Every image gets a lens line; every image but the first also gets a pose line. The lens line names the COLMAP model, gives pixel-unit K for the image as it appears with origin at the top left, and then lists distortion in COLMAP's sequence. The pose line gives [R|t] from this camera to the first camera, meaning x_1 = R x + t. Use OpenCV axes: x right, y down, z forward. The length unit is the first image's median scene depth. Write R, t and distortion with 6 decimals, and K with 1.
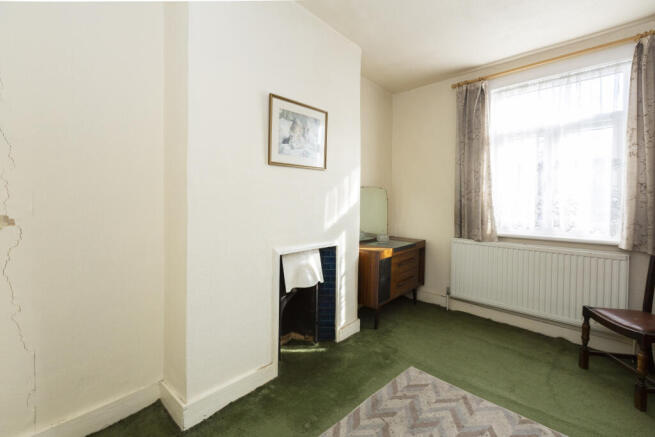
lens RADIAL K [[291.5, 0, 326.5], [0, 291.5, 205.1], [0, 0, 1]] dist [-0.000100, -0.000056]
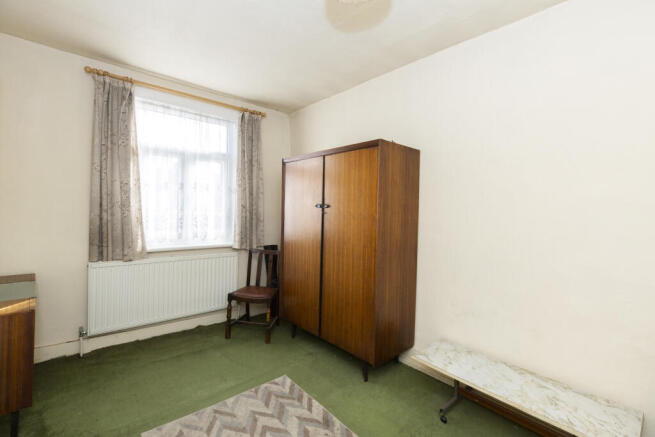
lens RADIAL K [[282.1, 0, 327.5], [0, 282.1, 218.5], [0, 0, 1]] dist [-0.000323, 0.000052]
pose [[0.095114, -0.029958, 0.995016, -0.308397], [-0.011339, 0.999450, 0.031176, -0.045290], [-0.995402, -0.014247, 0.094721, 0.329723]]
